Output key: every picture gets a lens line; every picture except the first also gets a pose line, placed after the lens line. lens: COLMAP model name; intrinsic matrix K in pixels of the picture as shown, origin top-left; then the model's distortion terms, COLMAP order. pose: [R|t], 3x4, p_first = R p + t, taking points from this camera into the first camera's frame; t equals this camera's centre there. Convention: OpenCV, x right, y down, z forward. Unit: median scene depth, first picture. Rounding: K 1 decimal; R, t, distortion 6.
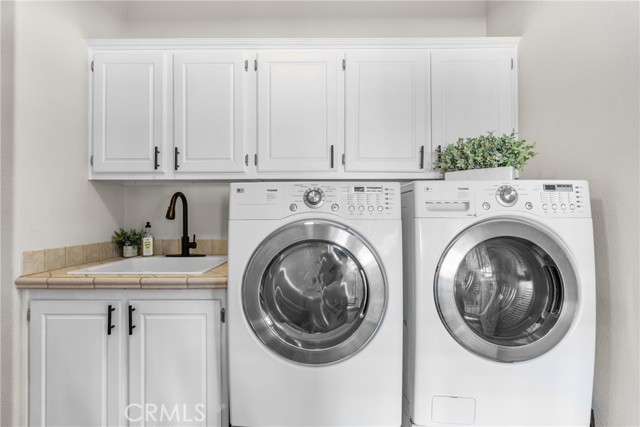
lens RADIAL K [[289.4, 0, 322.6], [0, 289.4, 213.8], [0, 0, 1]] dist [-0.002603, 0.000311]
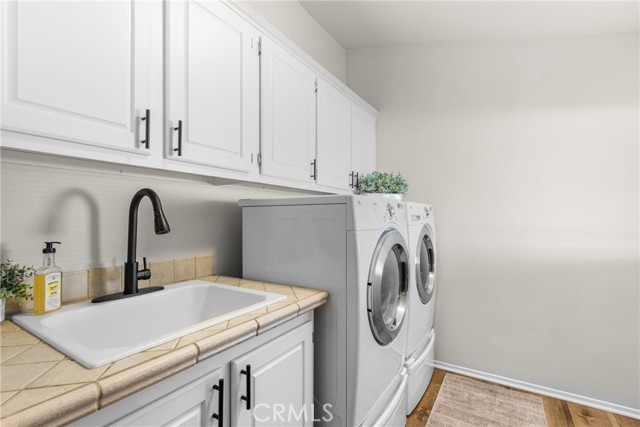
lens RADIAL K [[289.4, 0, 322.6], [0, 289.4, 213.8], [0, 0, 1]] dist [-0.002603, 0.000311]
pose [[0.516715, 0.017111, 0.855986, -1.803720], [-0.005766, 0.999847, -0.016506, -0.030777], [-0.856138, 0.003593, 0.516735, 0.806687]]
